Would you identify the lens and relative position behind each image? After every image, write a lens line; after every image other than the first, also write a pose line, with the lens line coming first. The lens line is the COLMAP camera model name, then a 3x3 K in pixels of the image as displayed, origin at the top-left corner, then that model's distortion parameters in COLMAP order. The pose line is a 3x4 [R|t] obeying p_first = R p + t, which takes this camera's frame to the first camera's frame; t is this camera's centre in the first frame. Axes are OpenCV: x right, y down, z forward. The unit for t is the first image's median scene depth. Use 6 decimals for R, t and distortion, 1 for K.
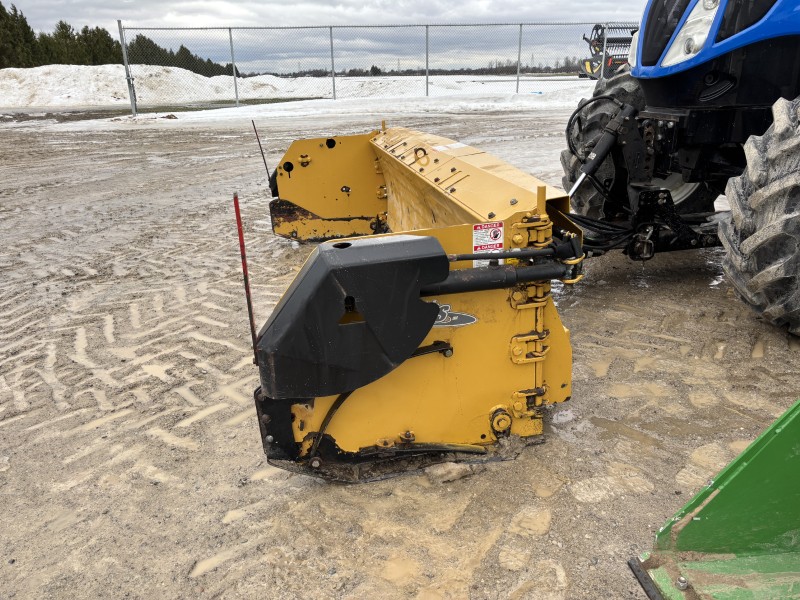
lens RADIAL K [[617.3, 0, 400.0], [0, 617.3, 300.0], [0, 0, 1]] dist [0.014511, -0.004528]
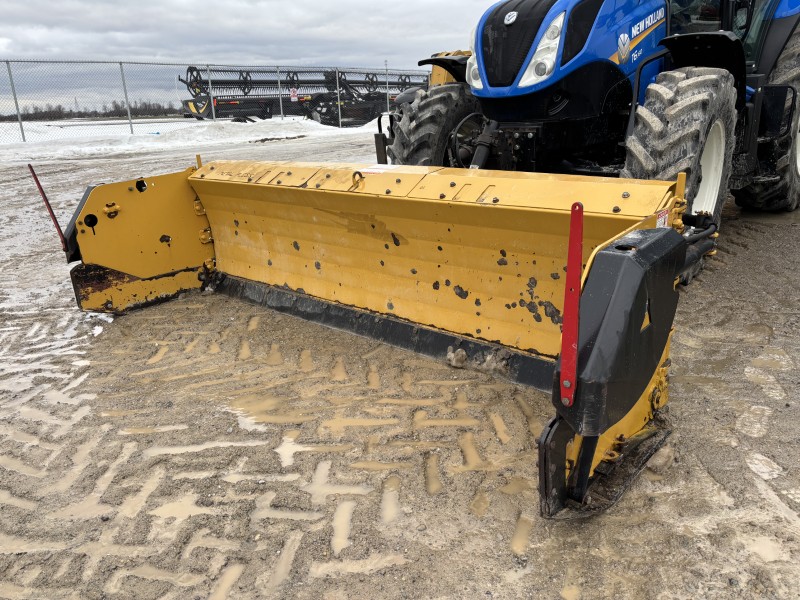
lens RADIAL K [[603.7, 0, 400.0], [0, 603.7, 300.0], [0, 0, 1]] dist [0.011599, 0.000769]
pose [[0.774908, -0.204771, 0.597985, -0.345421], [0.238964, 0.970762, 0.022758, -0.043041], [-0.585161, 0.125262, 0.801184, 0.175713]]
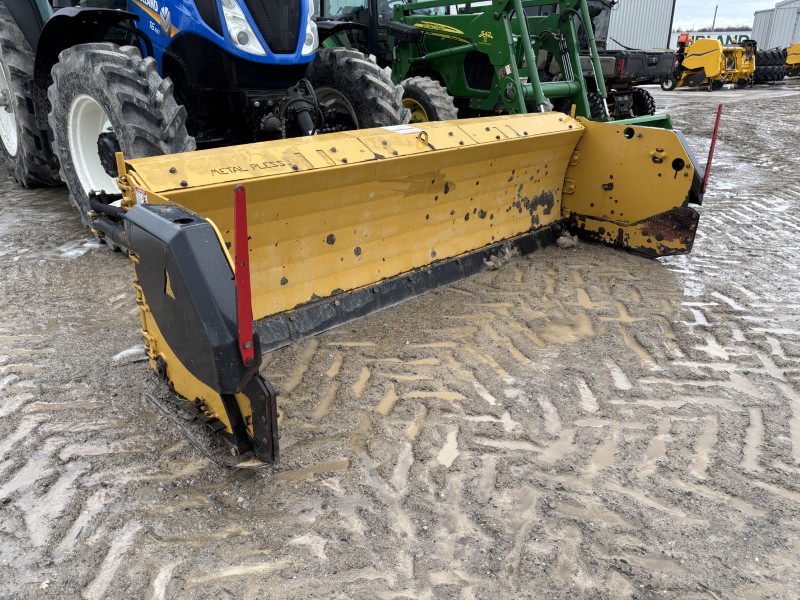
lens RADIAL K [[603.7, 0, 400.0], [0, 603.7, 300.0], [0, 0, 1]] dist [0.011599, 0.000769]
pose [[-0.554102, -0.281789, 0.783304, -0.520460], [0.309985, 0.803445, 0.508316, -0.362190], [-0.772580, 0.524472, -0.357840, 1.038286]]
